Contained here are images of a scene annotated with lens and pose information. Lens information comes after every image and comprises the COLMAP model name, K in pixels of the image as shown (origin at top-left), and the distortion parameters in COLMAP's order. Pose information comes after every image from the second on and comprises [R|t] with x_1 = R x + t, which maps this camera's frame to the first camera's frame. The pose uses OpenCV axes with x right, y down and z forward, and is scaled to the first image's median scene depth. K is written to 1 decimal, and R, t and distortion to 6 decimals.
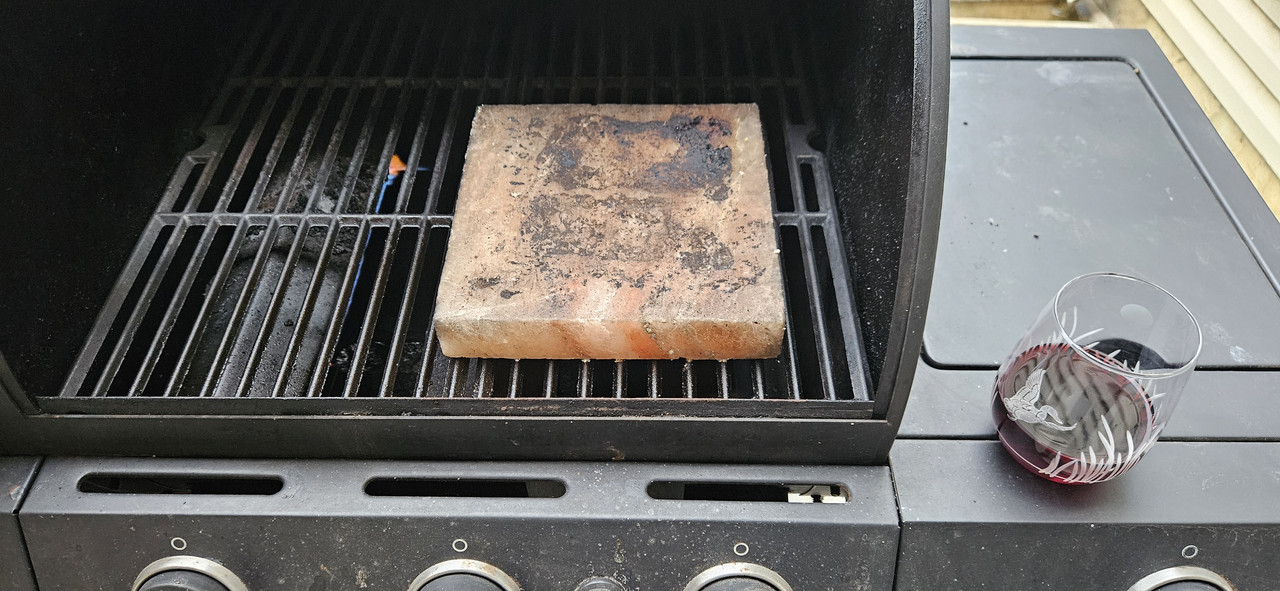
lens RADIAL K [[867.0, 0, 640.0], [0, 867.0, 295.5], [0, 0, 1]] dist [0.045415, -0.057747]
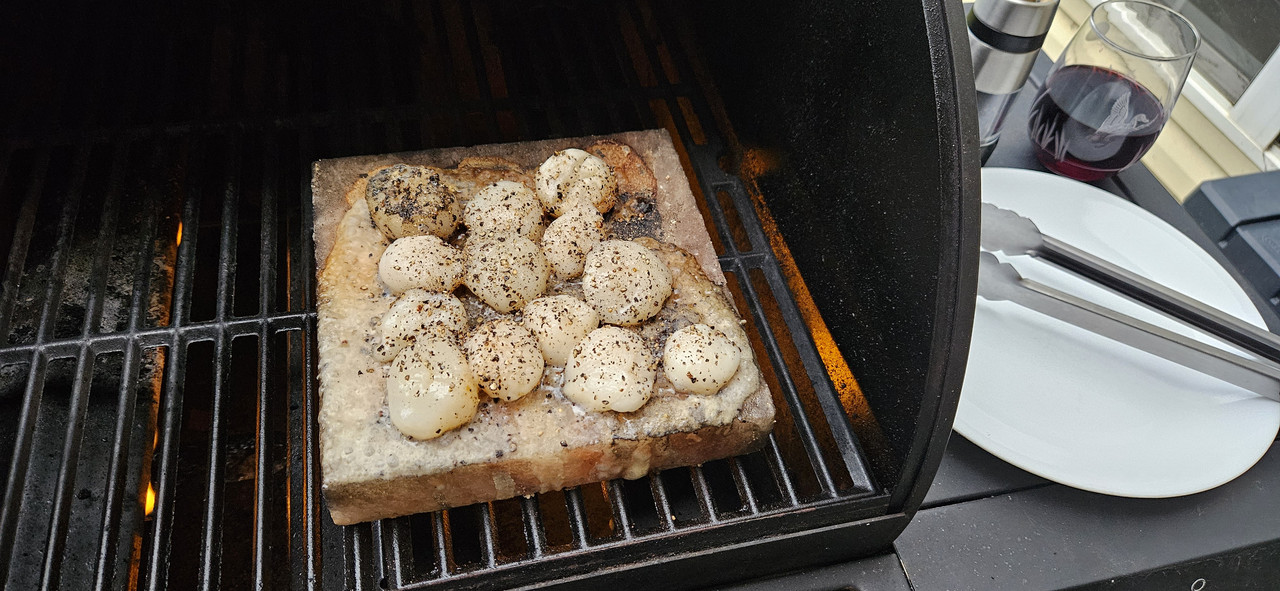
lens RADIAL K [[867.0, 0, 640.0], [0, 867.0, 295.5], [0, 0, 1]] dist [0.045415, -0.057747]
pose [[0.963820, -0.128508, 0.233533, -0.112591], [0.117644, 0.991246, 0.059928, -0.123053], [-0.239190, -0.030286, 0.970500, 0.203737]]
